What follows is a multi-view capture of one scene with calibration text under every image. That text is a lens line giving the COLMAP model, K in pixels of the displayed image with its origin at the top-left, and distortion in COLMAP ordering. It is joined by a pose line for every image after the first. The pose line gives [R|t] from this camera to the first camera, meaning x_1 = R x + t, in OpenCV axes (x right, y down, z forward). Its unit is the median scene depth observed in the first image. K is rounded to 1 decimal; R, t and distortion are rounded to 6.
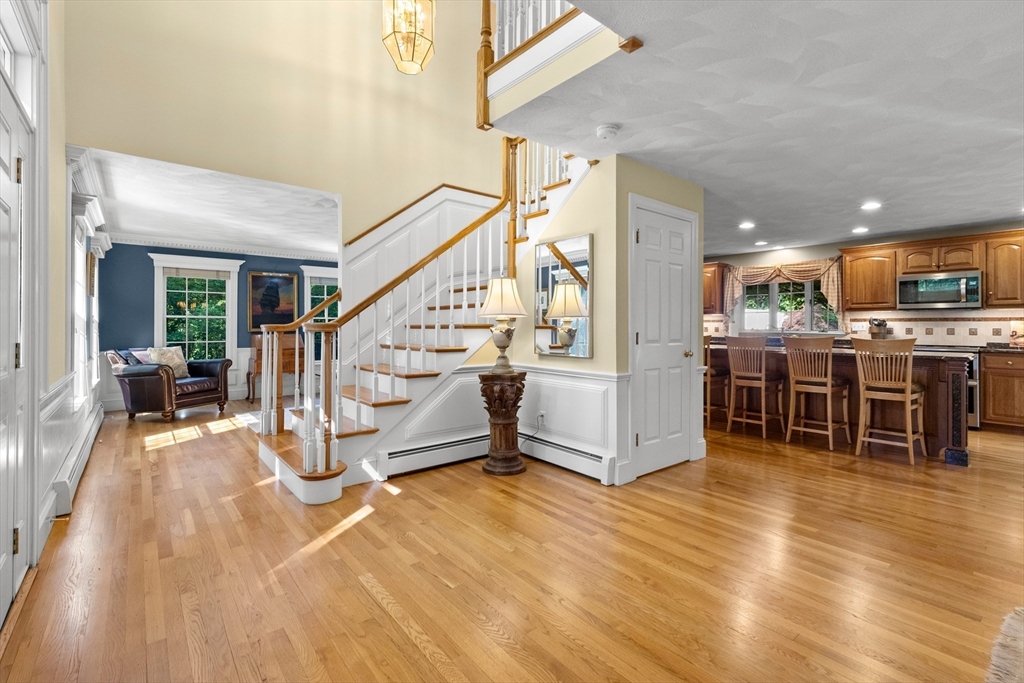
lens RADIAL K [[468.4, 0, 515.9], [0, 468.4, 325.0], [0, 0, 1]] dist [0.004065, 0.000884]
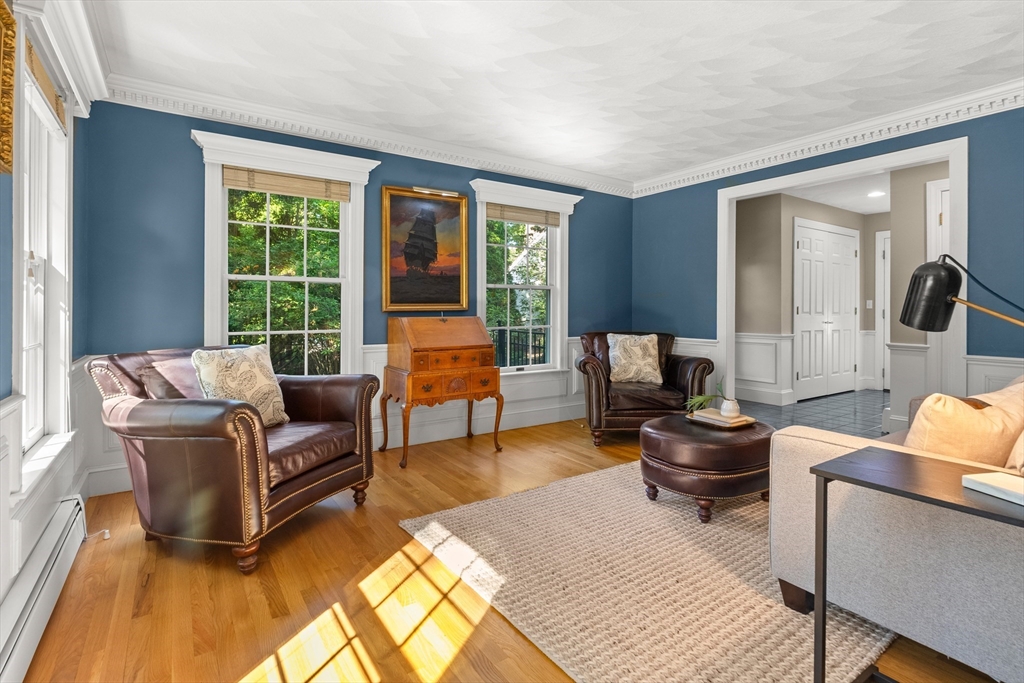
lens RADIAL K [[507.4, 0, 507.3], [0, 507.4, 310.3], [0, 0, 1]] dist [-0.002601, -0.000266]
pose [[0.995049, -0.000140, -0.099381, -0.453871], [0.000387, 0.999997, 0.002468, 0.014134], [0.099380, -0.002494, 0.995046, 0.572122]]
